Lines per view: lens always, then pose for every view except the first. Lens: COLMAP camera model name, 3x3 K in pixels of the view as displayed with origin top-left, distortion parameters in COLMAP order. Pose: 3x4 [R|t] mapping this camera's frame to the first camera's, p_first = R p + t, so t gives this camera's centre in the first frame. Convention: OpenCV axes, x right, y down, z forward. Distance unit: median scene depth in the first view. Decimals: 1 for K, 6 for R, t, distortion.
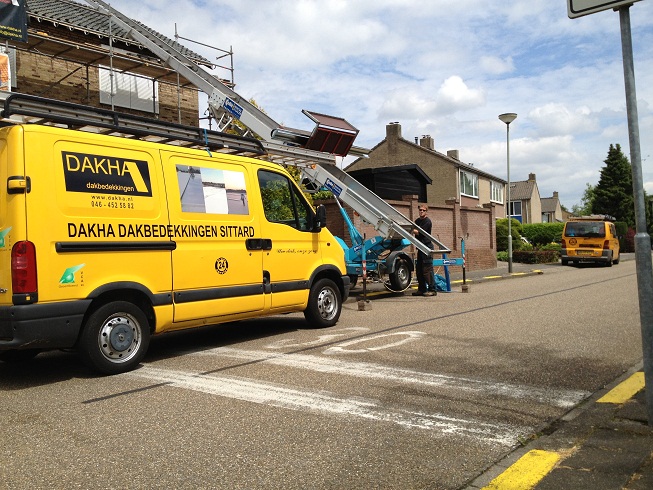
lens RADIAL K [[619.3, 0, 326.2], [0, 619.3, 245.4], [0, 0, 1]] dist [0.023568, 0.000000]
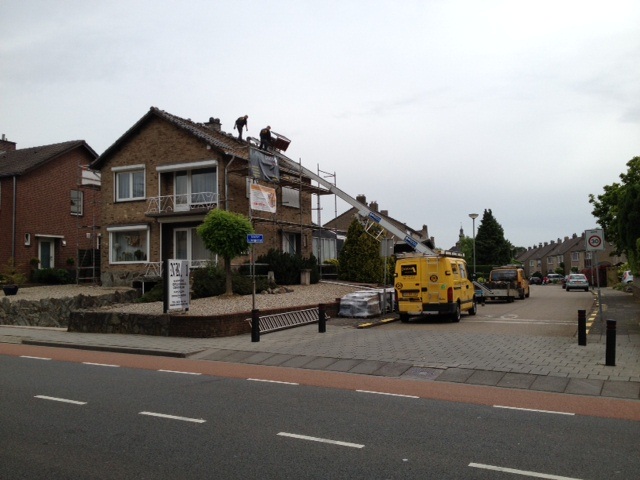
lens RADIAL K [[587.5, 0, 318.3], [0, 587.5, 237.6], [0, 0, 1]] dist [0.022189, 0.002262]
pose [[0.978465, 0.031451, 0.204001, -1.303156], [-0.018900, 0.997823, -0.063184, -0.042845], [-0.205544, 0.057967, 0.976930, -1.590394]]
